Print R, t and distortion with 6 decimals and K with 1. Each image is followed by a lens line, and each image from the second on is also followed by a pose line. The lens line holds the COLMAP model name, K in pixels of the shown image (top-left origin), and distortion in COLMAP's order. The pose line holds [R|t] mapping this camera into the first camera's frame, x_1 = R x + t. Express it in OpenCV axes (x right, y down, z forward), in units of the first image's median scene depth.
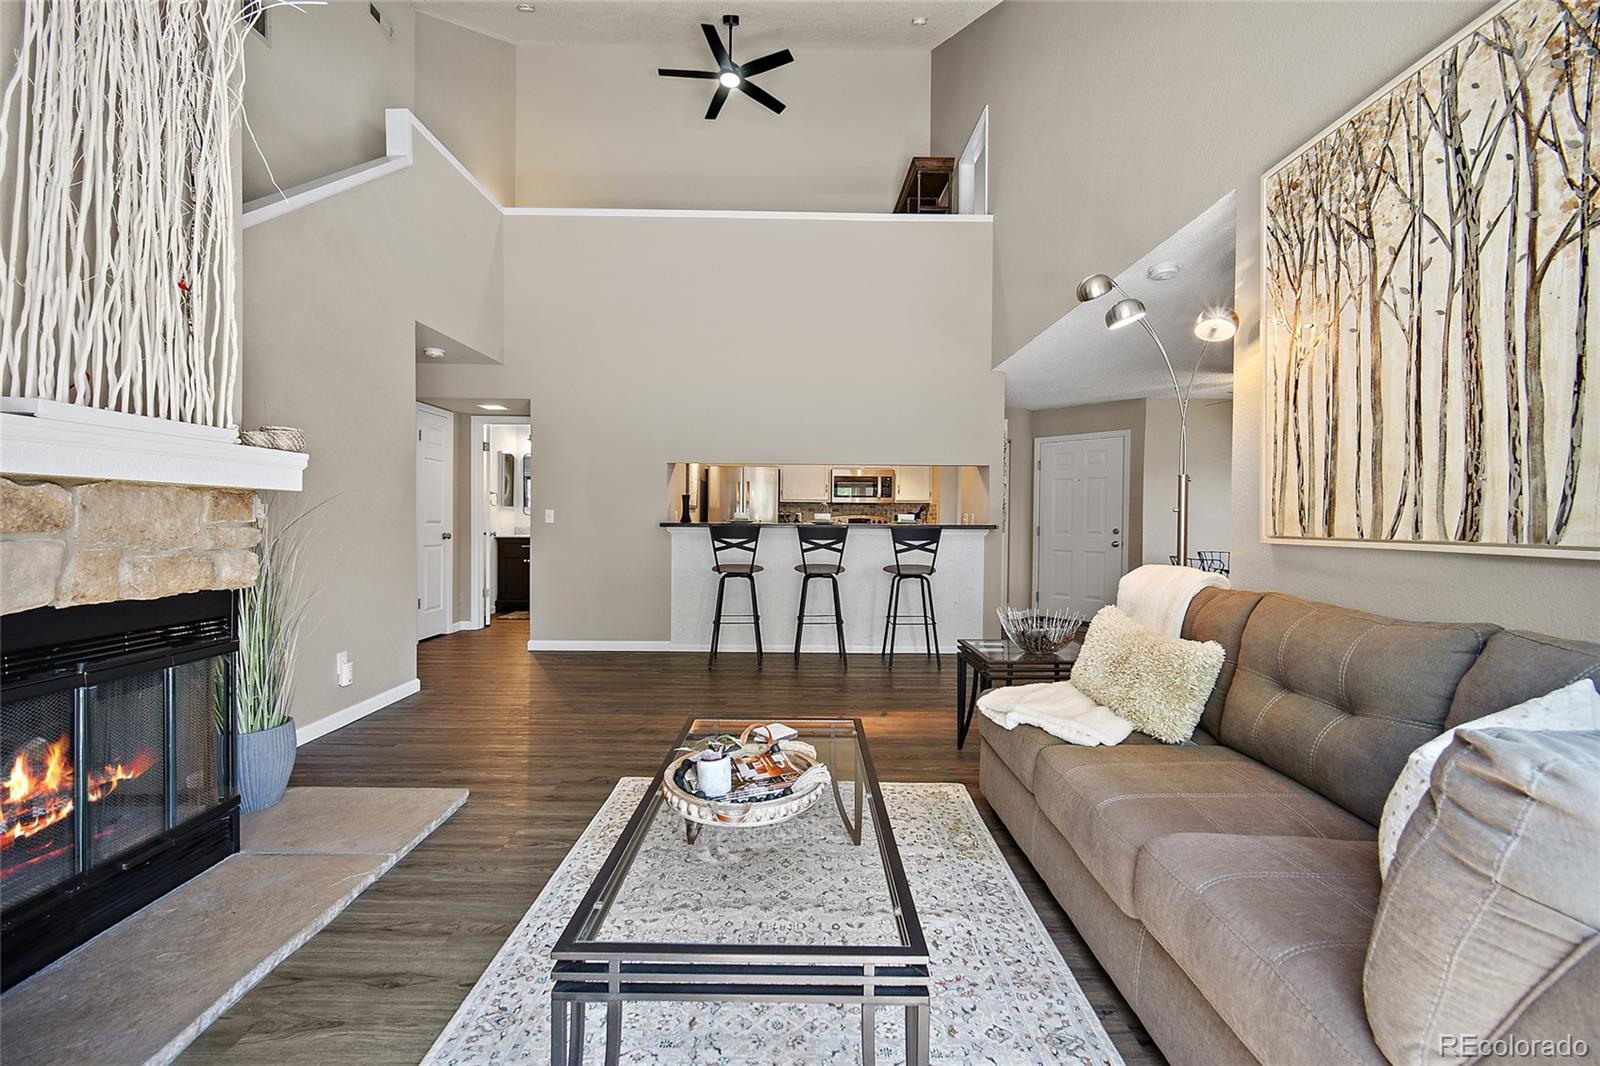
lens RADIAL K [[639.6, 0, 807.0], [0, 639.6, 522.1], [0, 0, 1]] dist [-0.003252, 0.001491]
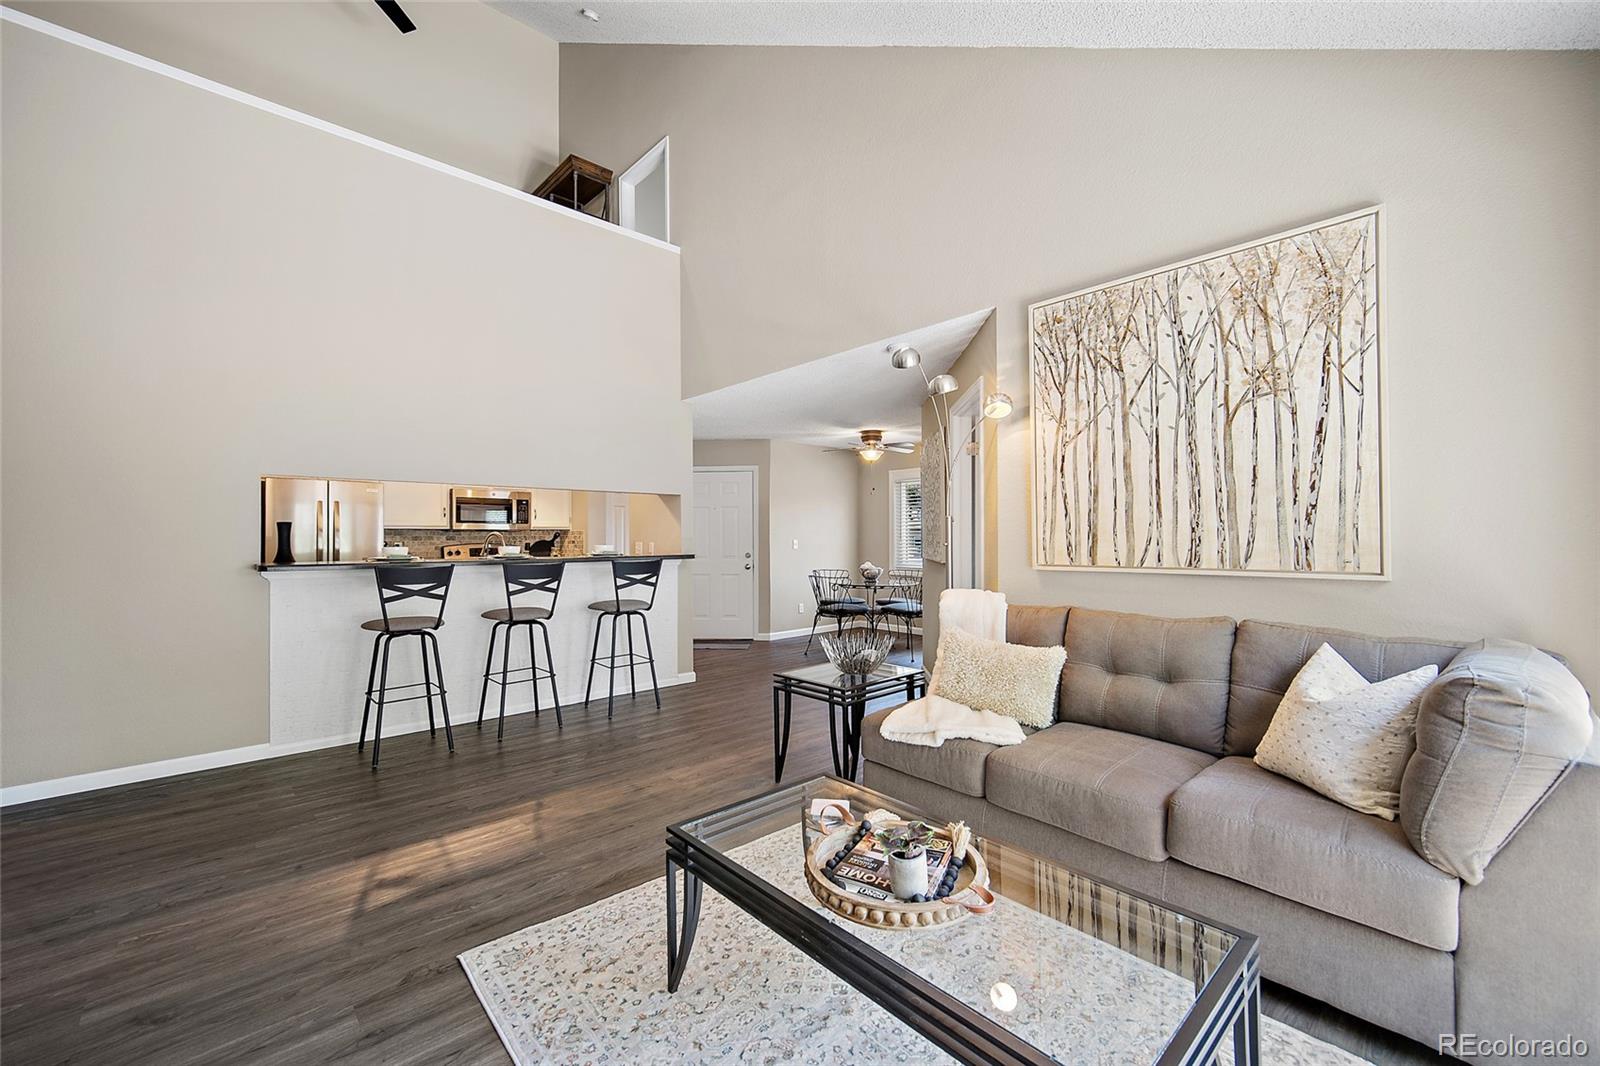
lens RADIAL K [[639.6, 0, 806.1], [0, 639.6, 529.3], [0, 0, 1]] dist [-0.003252, 0.001491]
pose [[0.738139, -0.001128, 0.674648, -0.740856], [0.014268, 0.999801, -0.013939, -0.053474], [-0.674498, 0.019915, 0.738008, 0.392726]]
